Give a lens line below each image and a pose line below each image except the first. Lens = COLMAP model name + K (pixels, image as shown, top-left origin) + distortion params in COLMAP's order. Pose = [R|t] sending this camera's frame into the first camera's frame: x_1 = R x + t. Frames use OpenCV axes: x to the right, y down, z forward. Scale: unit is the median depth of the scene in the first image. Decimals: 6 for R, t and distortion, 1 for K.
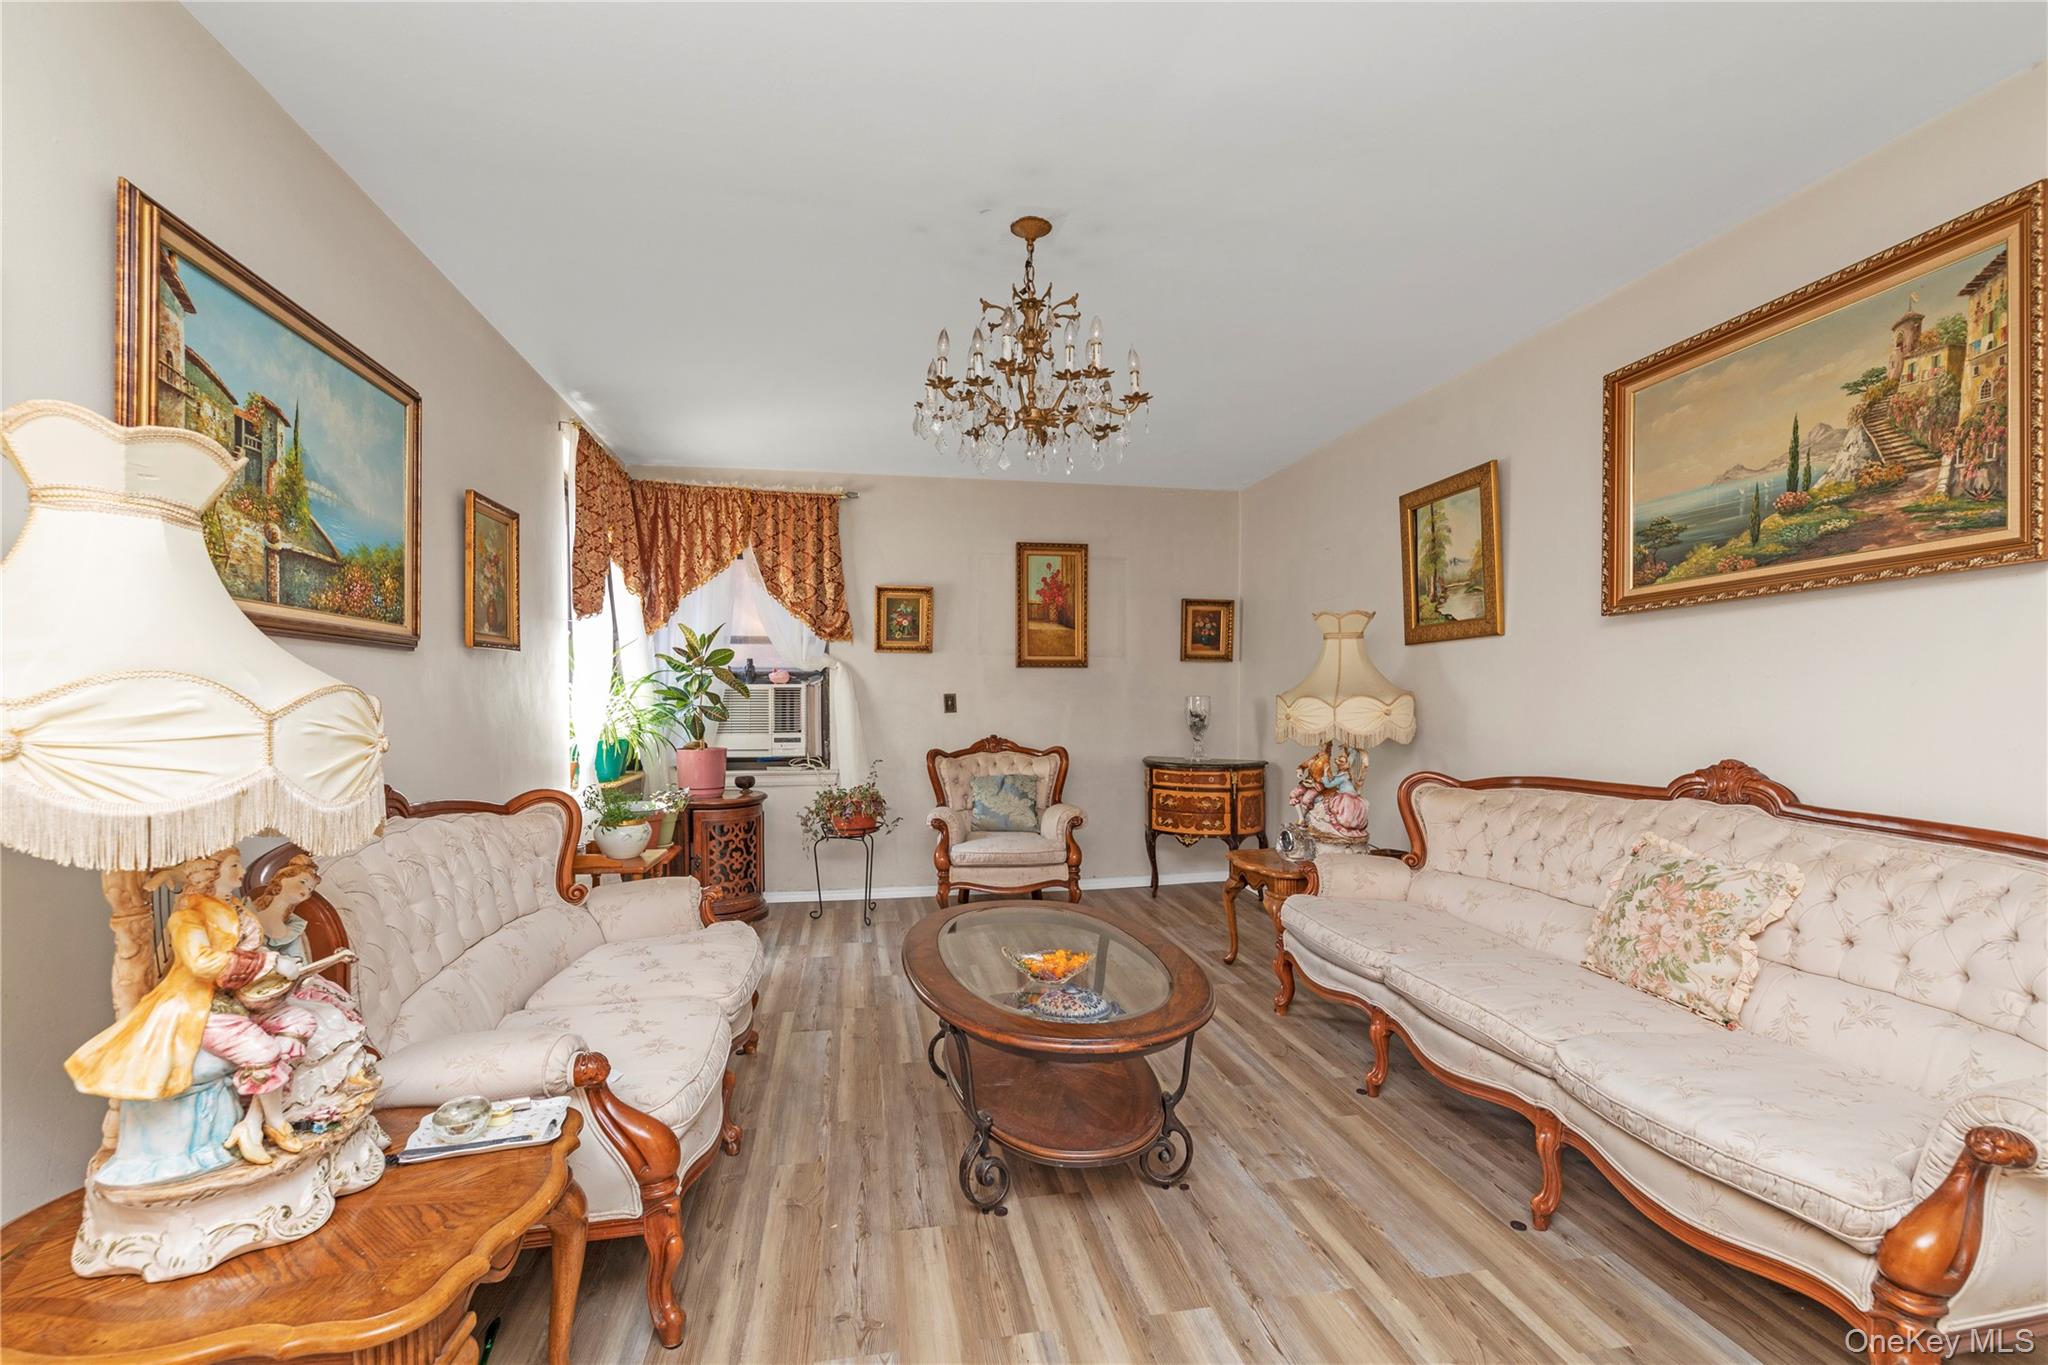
lens RADIAL K [[892.3, 0, 1019.5], [0, 892.3, 705.1], [0, 0, 1]] dist [0.000794, 0.000070]
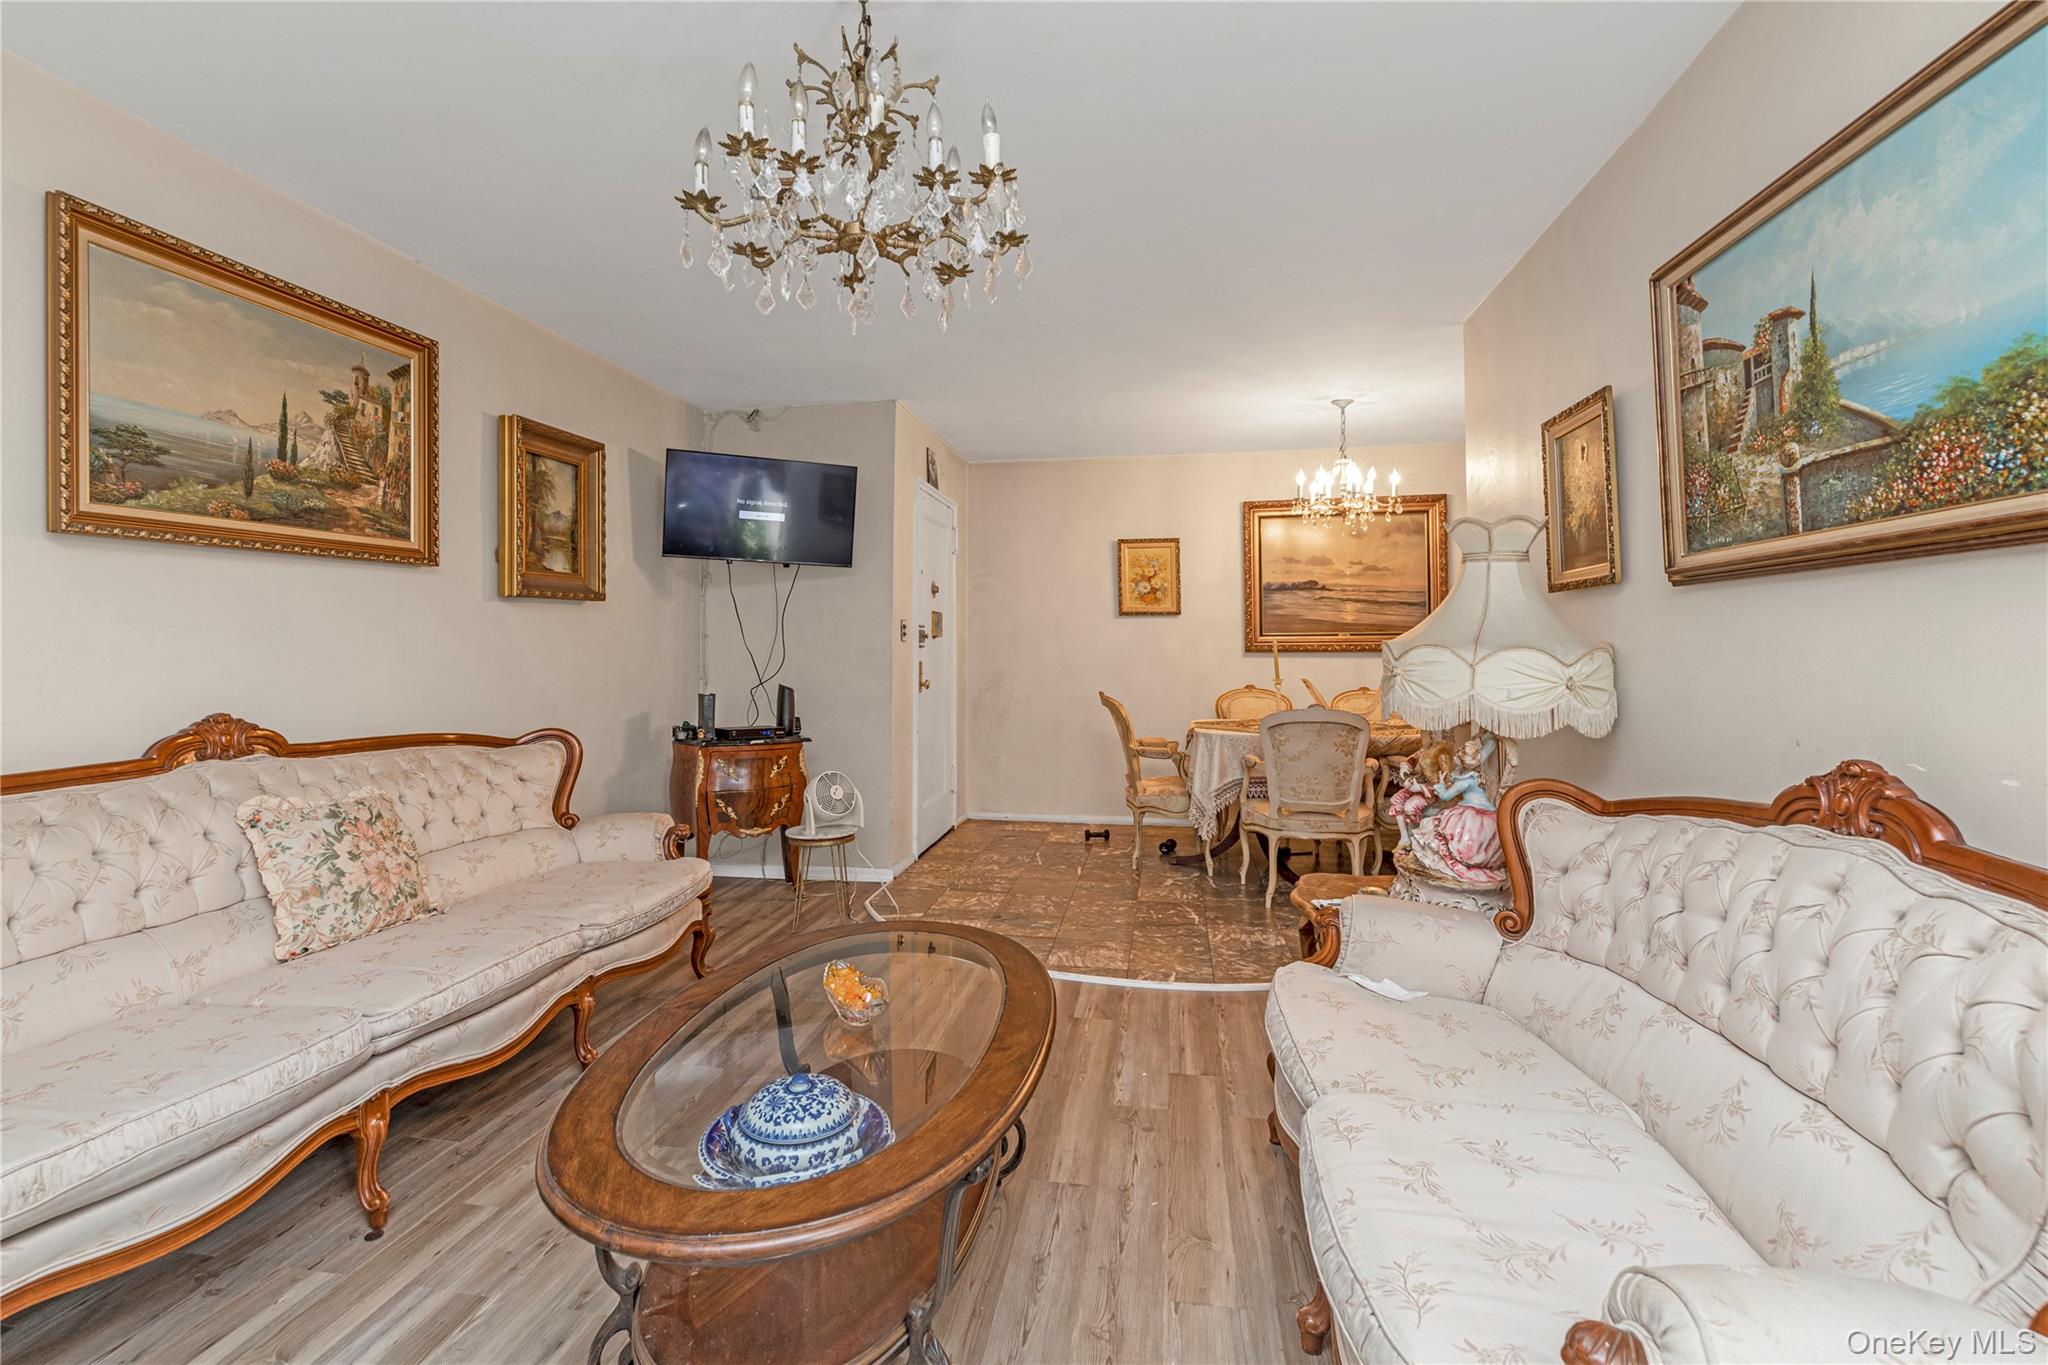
lens RADIAL K [[884.9, 0, 1012.4], [0, 884.9, 637.4], [0, 0, 1]] dist [-0.000441, -0.000086]
pose [[-0.936028, 0.006928, 0.351859, -0.414043], [0.005111, 0.999968, -0.006094, -0.012972], [-0.351890, -0.003906, -0.936033, 1.991848]]
